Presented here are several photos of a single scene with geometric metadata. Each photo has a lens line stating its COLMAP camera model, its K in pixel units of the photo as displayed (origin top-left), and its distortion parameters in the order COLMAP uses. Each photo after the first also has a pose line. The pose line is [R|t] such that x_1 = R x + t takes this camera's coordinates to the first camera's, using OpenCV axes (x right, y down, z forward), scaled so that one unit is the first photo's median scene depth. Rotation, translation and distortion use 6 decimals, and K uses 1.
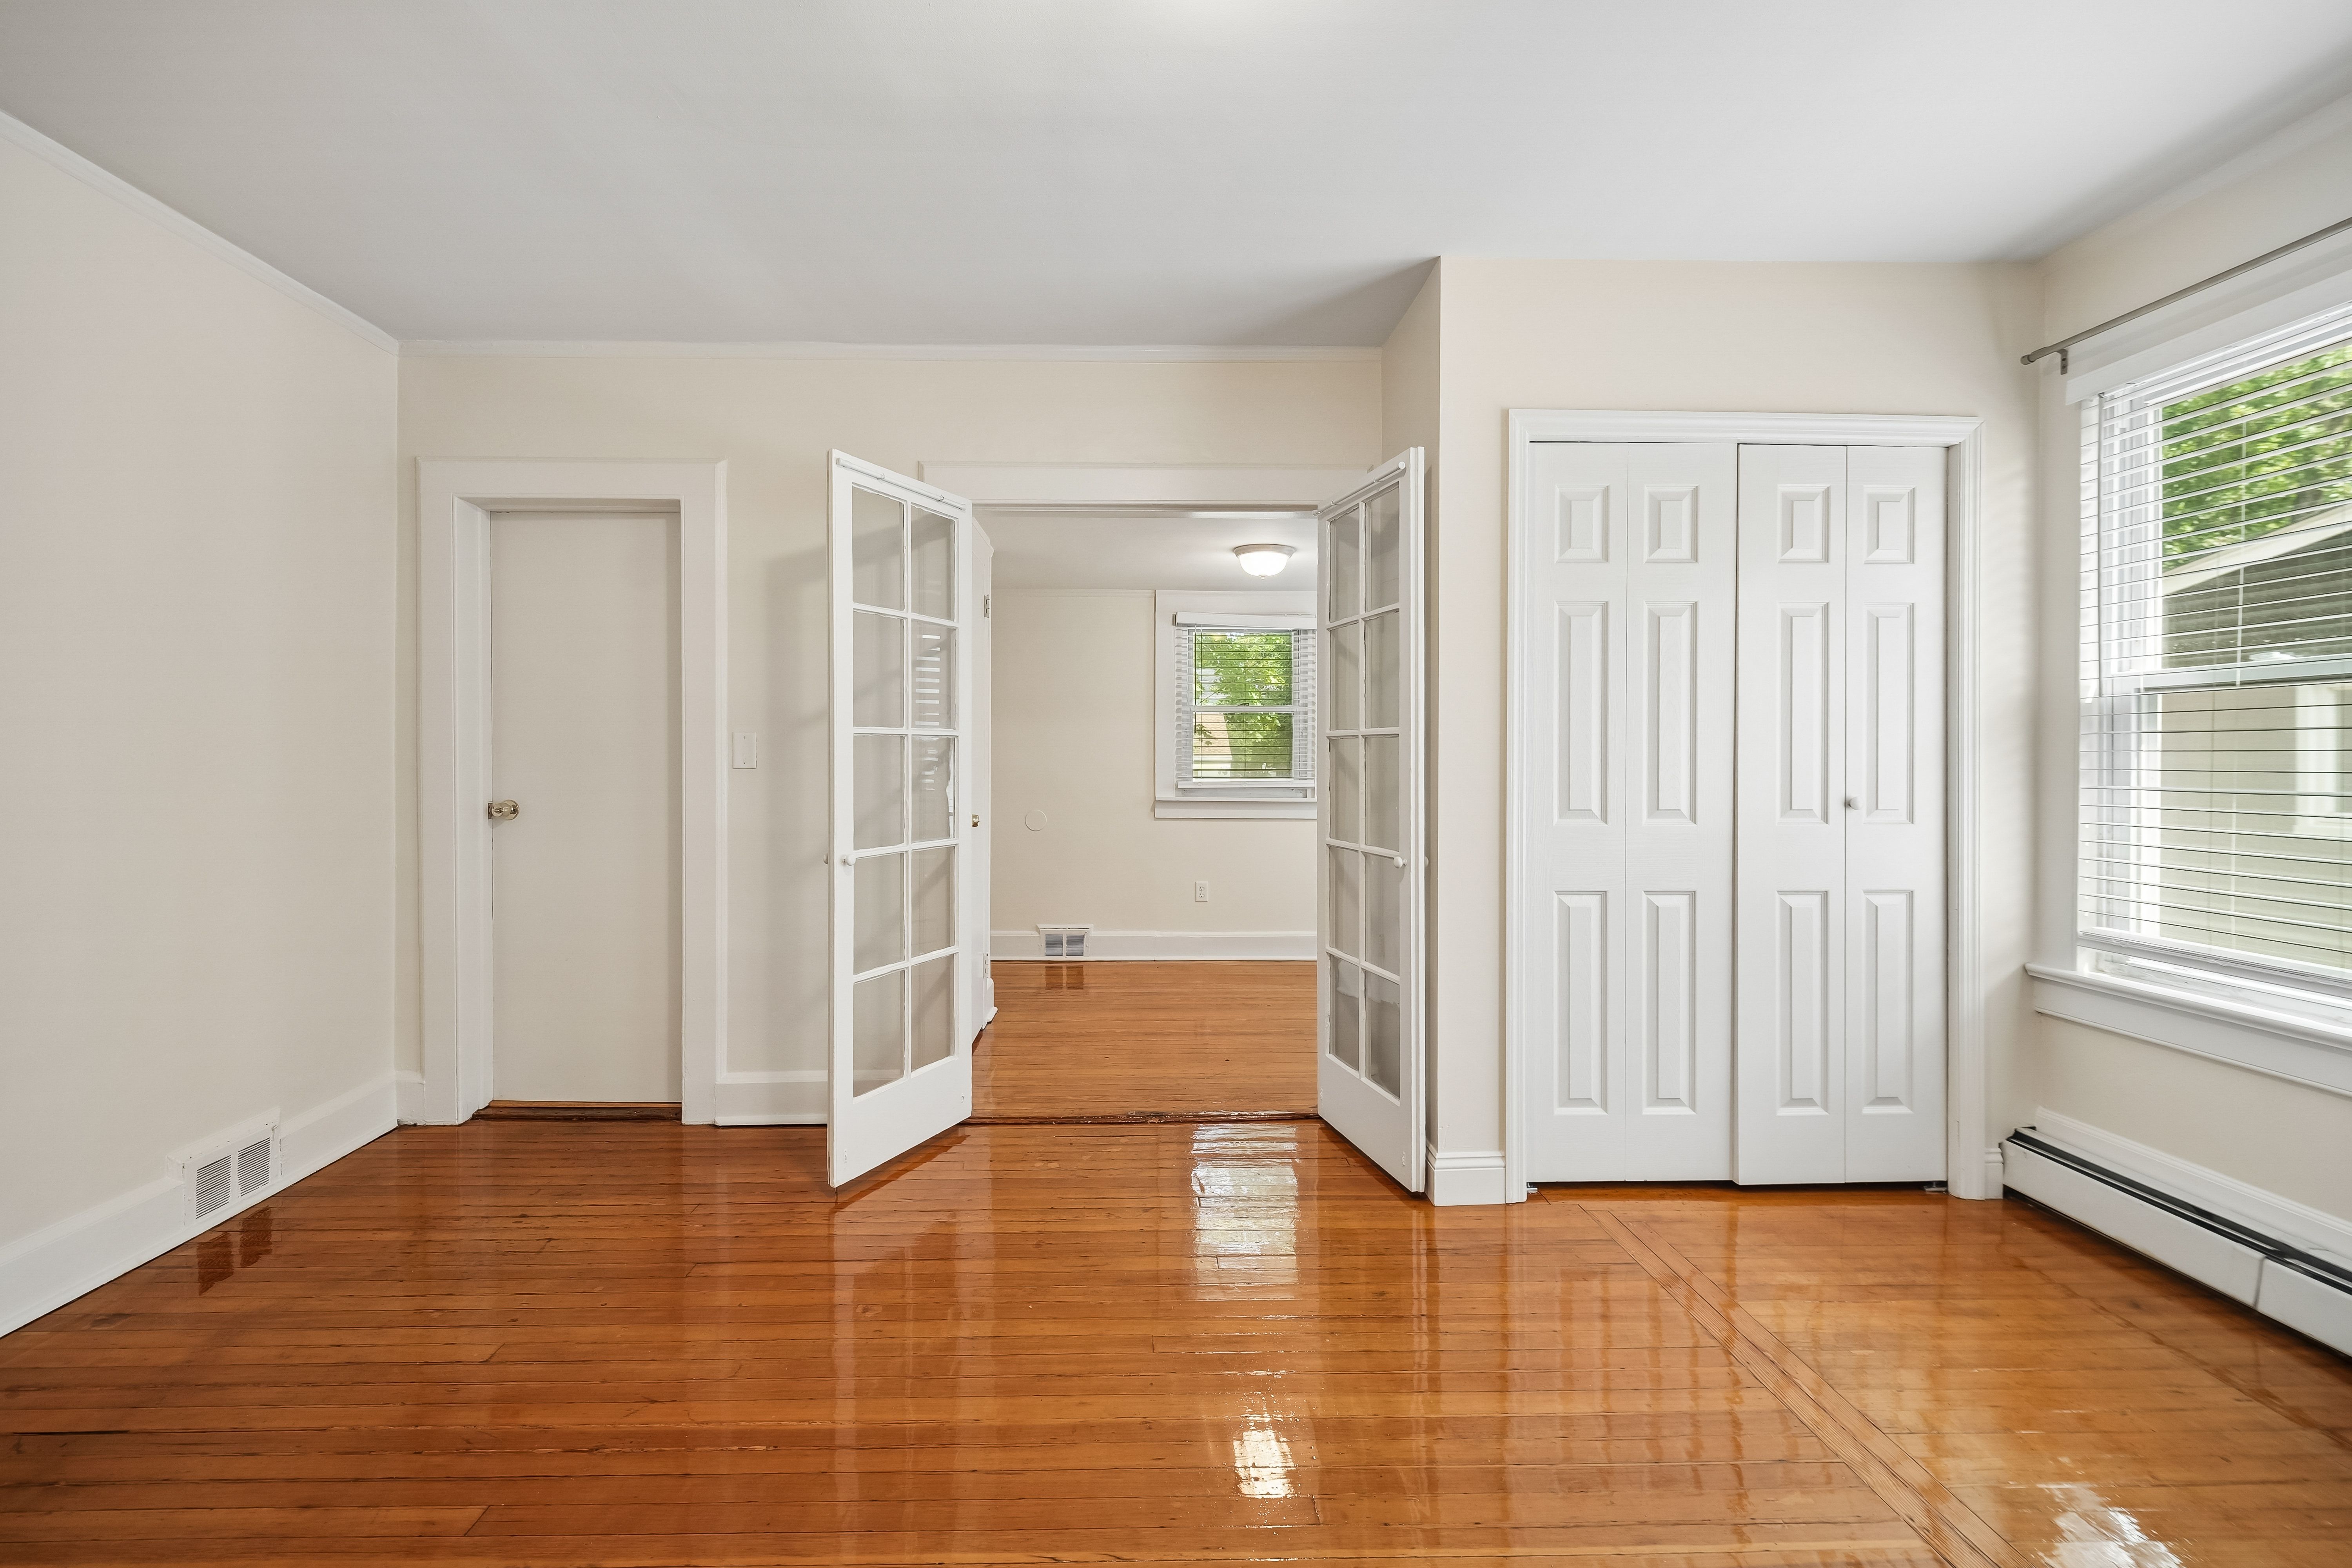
lens RADIAL K [[986.2, 0, 1173.8], [0, 986.2, 765.9], [0, 0, 1]] dist [-0.001919, -0.000551]
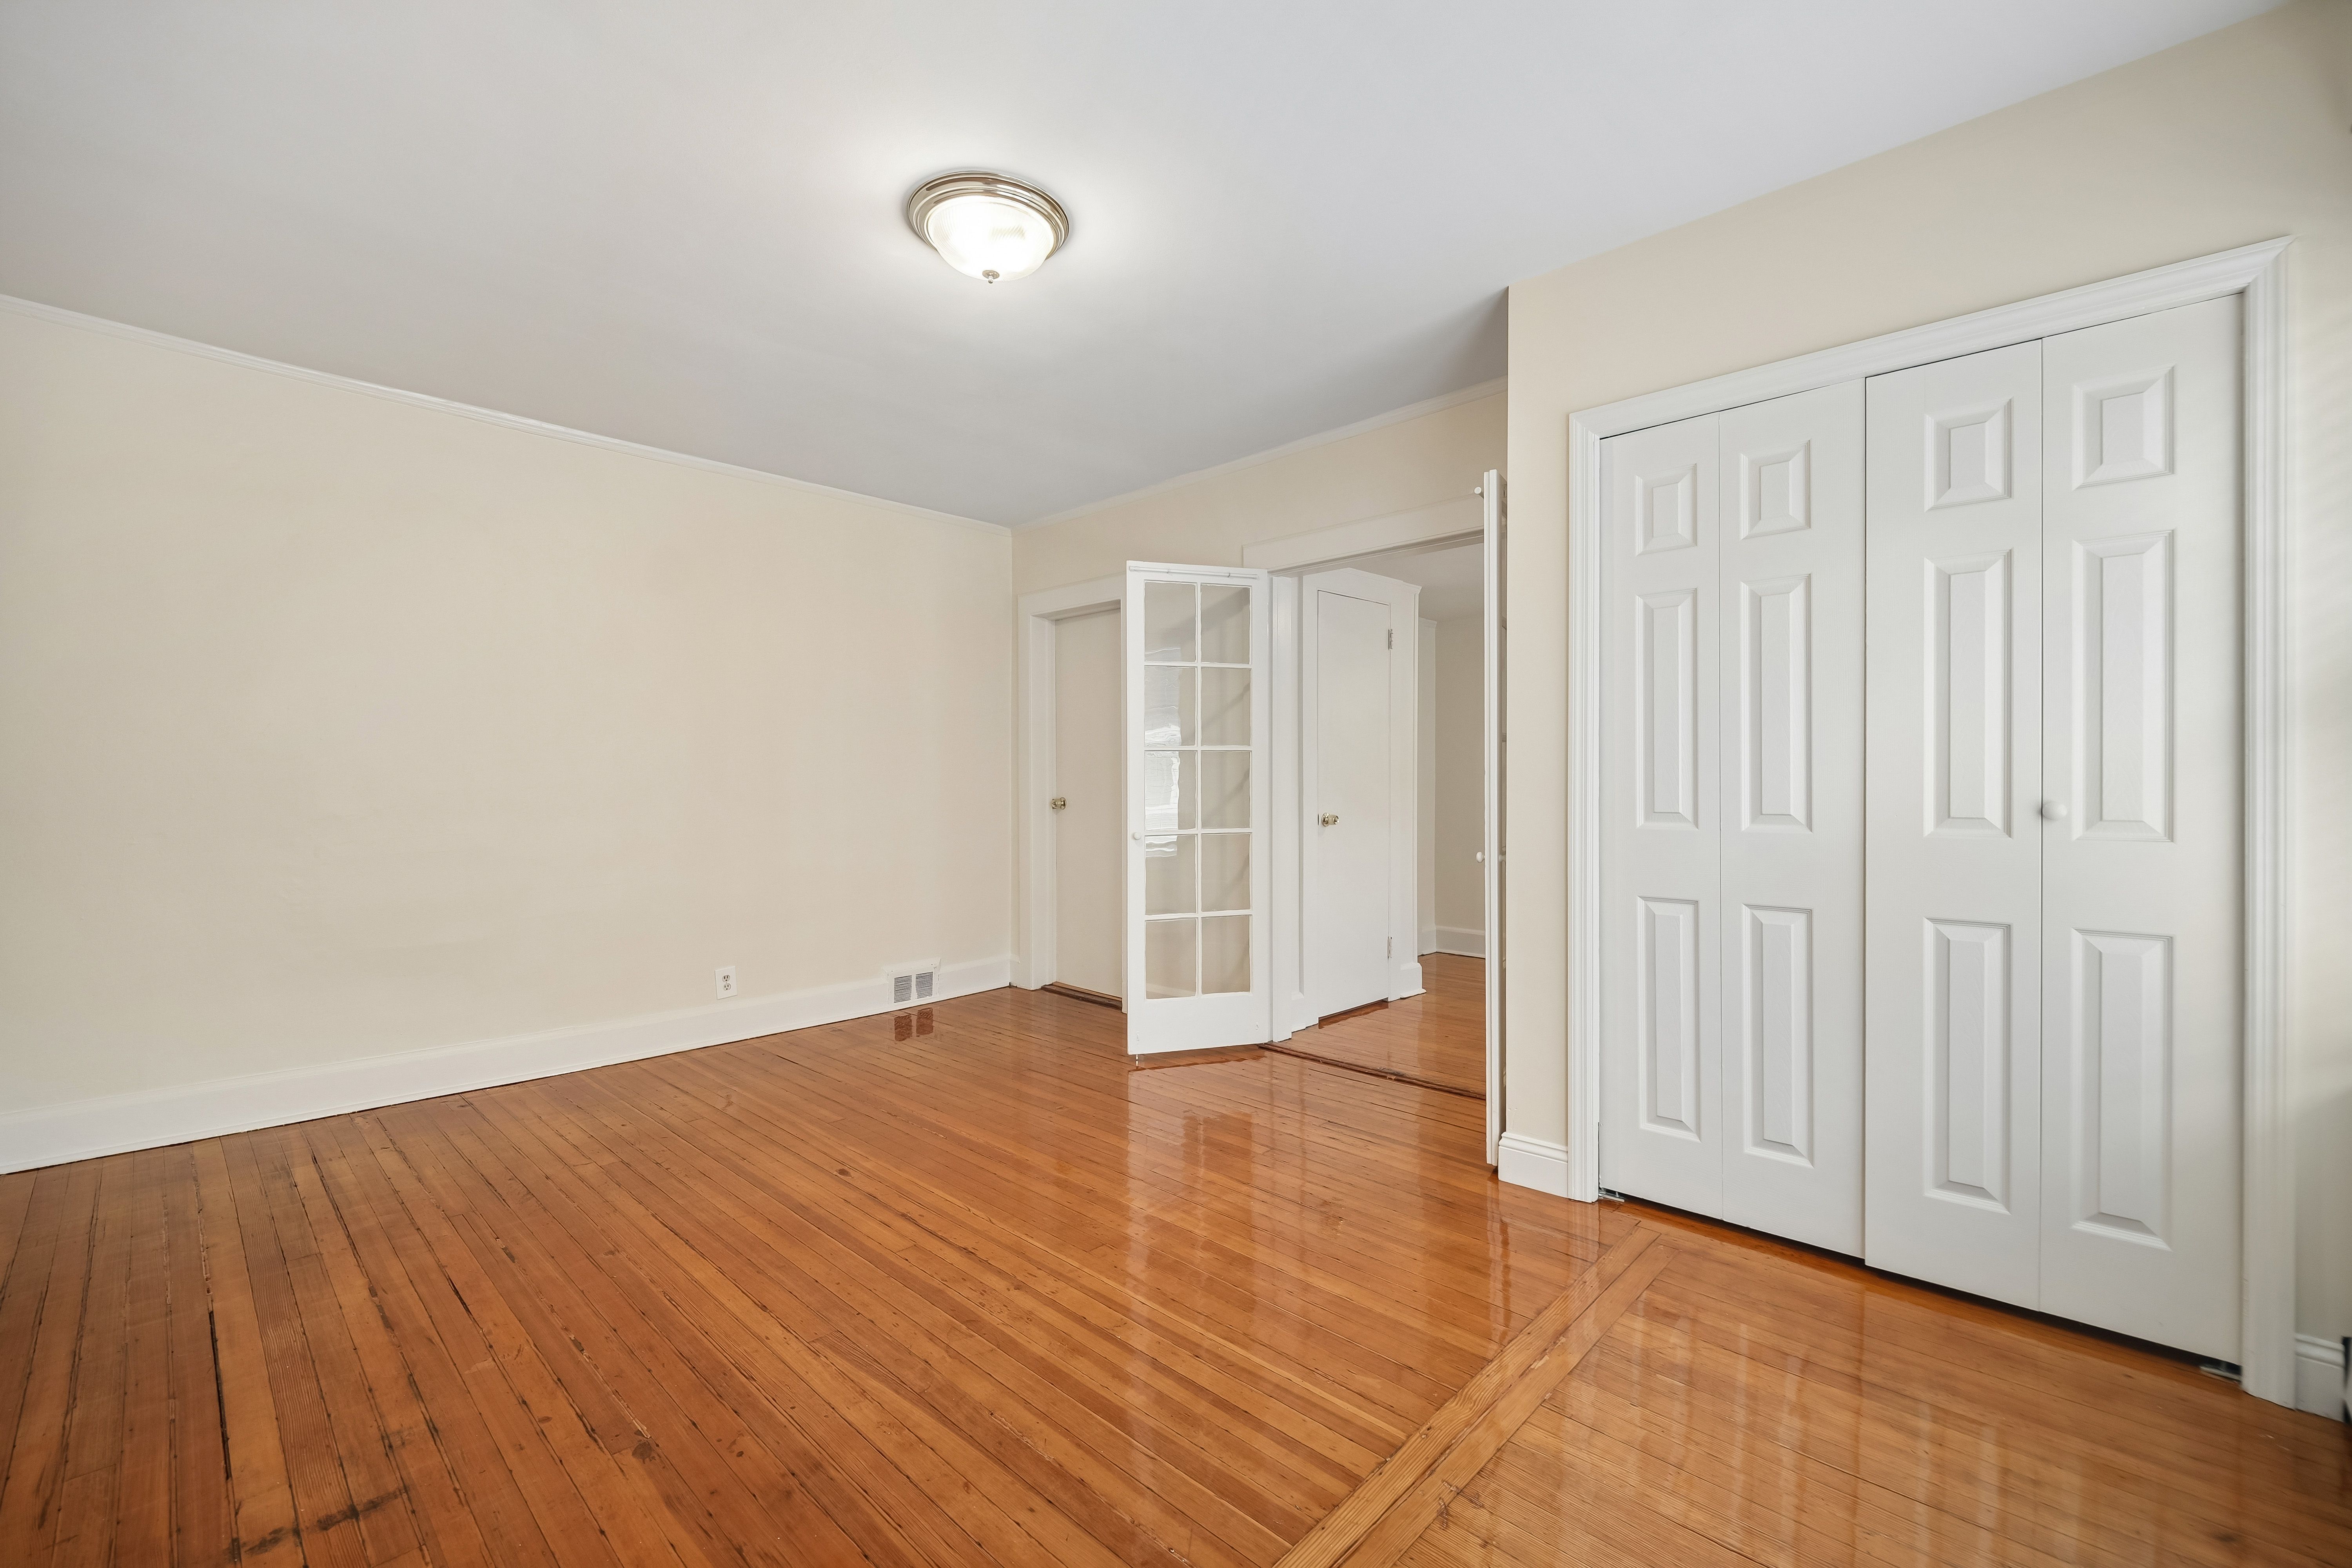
lens RADIAL K [[970.9, 0, 1210.8], [0, 970.9, 787.5], [0, 0, 1]] dist [-0.015278, -0.000113]
pose [[0.720048, 0.001020, -0.693923, 0.736712], [0.003888, 0.999977, 0.005504, 0.013050], [0.693913, -0.006661, 0.720028, 0.028933]]
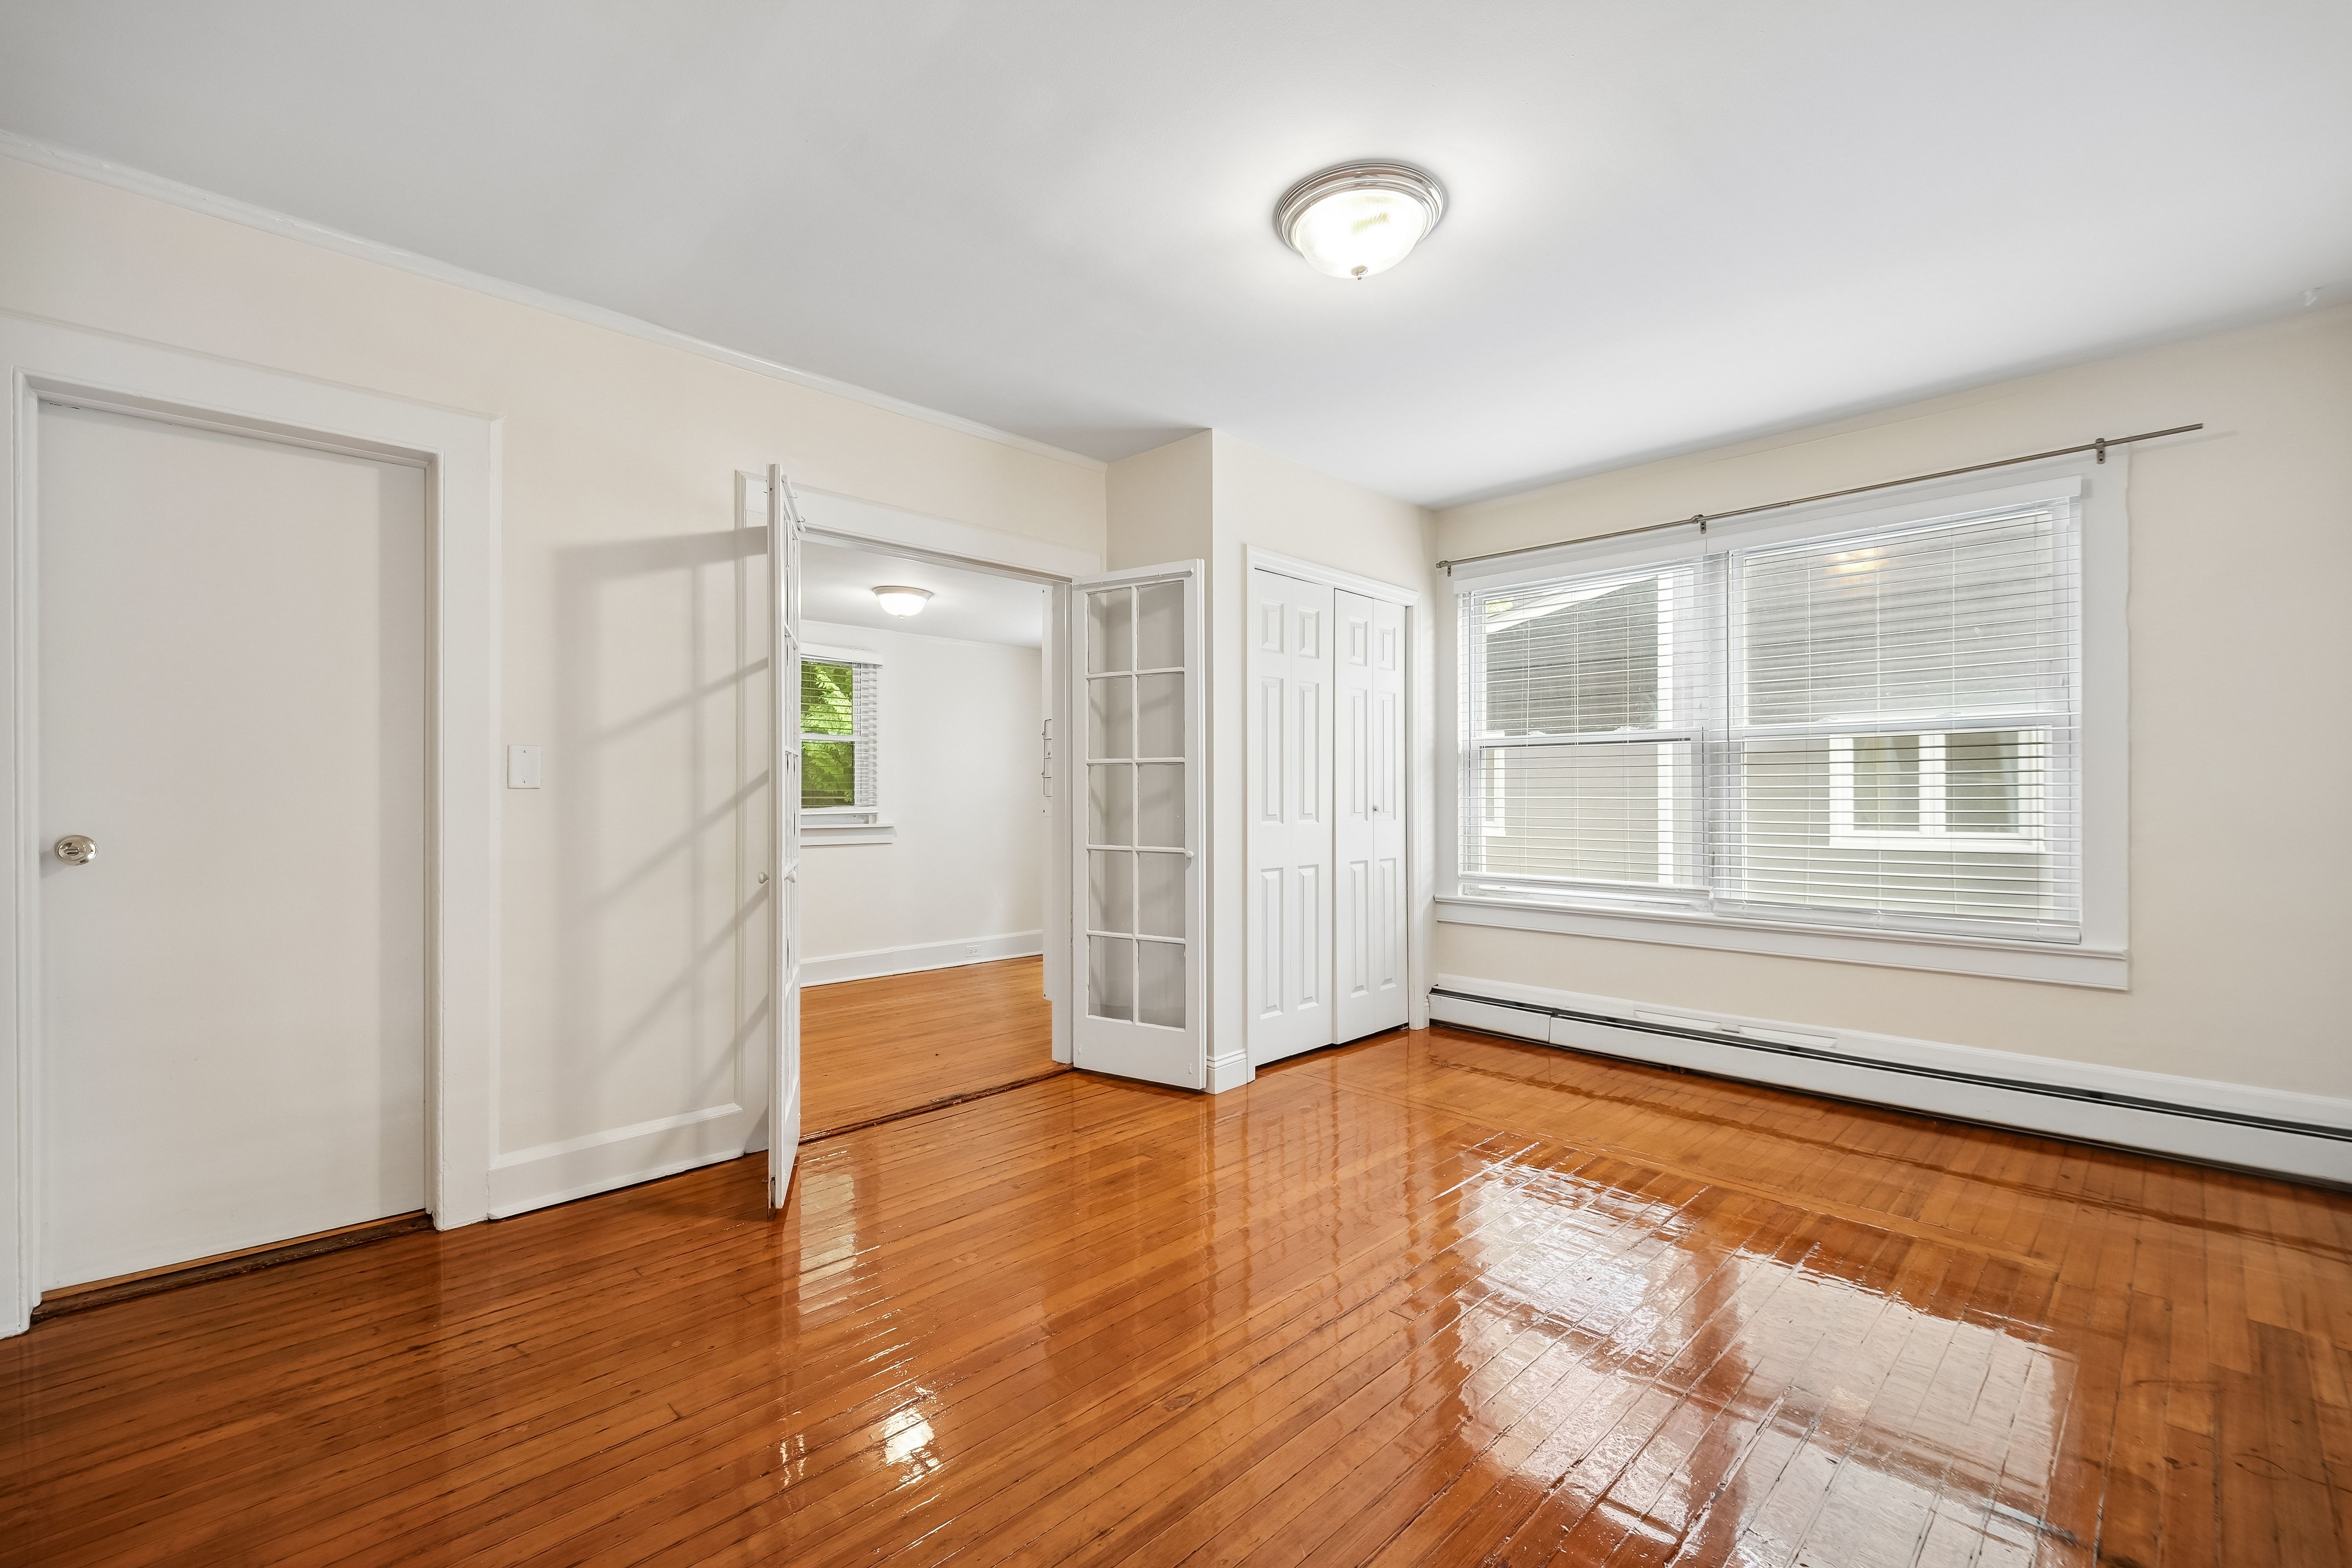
lens RADIAL K [[967.8, 0, 1170.9], [0, 967.8, 788.5], [0, 0, 1]] dist [-0.003054, -0.000257]
pose [[0.732041, 0.001064, 0.681260, -0.705544], [0.005366, 0.999959, -0.007328, 0.013928], [-0.681240, 0.009020, 0.732005, 0.018372]]
